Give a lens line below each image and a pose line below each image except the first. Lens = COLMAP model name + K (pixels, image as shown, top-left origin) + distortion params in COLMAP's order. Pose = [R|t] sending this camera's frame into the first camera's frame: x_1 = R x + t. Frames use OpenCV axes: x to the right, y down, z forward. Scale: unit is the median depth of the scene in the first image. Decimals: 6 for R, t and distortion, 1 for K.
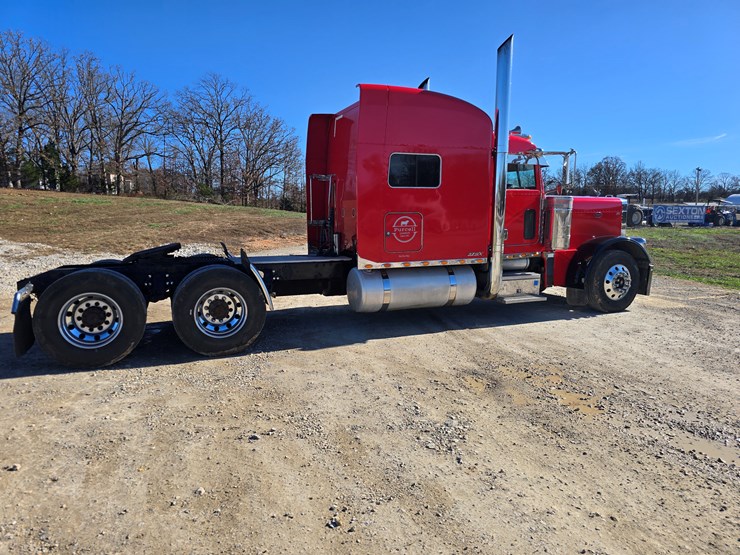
lens RADIAL K [[491.5, 0, 366.4], [0, 491.5, 275.7], [0, 0, 1]] dist [0.055885, -0.044030]
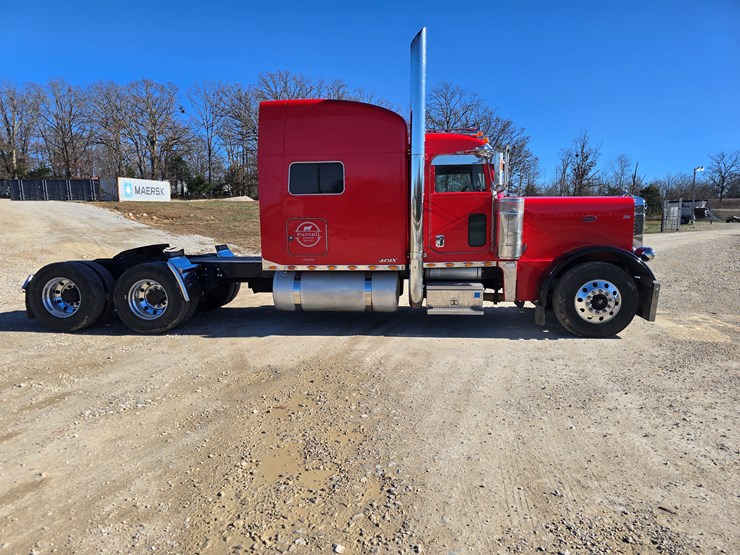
lens RADIAL K [[491.5, 0, 365.4], [0, 491.5, 283.4], [0, 0, 1]] dist [0.055885, -0.044030]
pose [[0.884222, 0.053694, -0.463970, 0.633724], [-0.050386, 0.998539, 0.019534, -0.014916], [0.464341, 0.006105, 0.885636, 0.114418]]
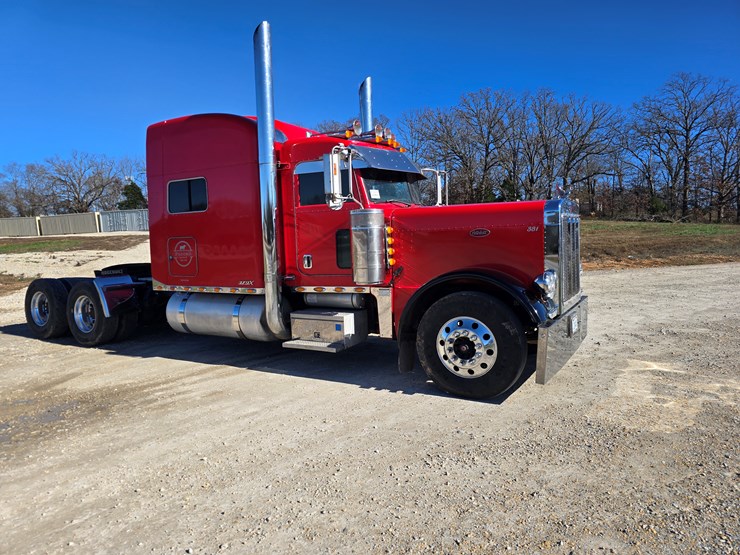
lens RADIAL K [[491.5, 0, 366.7], [0, 491.5, 272.5], [0, 0, 1]] dist [0.055885, -0.044030]
pose [[0.597971, 0.037536, -0.800639, 1.044236], [-0.075166, 0.997127, -0.009390, -0.069730], [0.797986, 0.065796, 0.599074, 0.643344]]
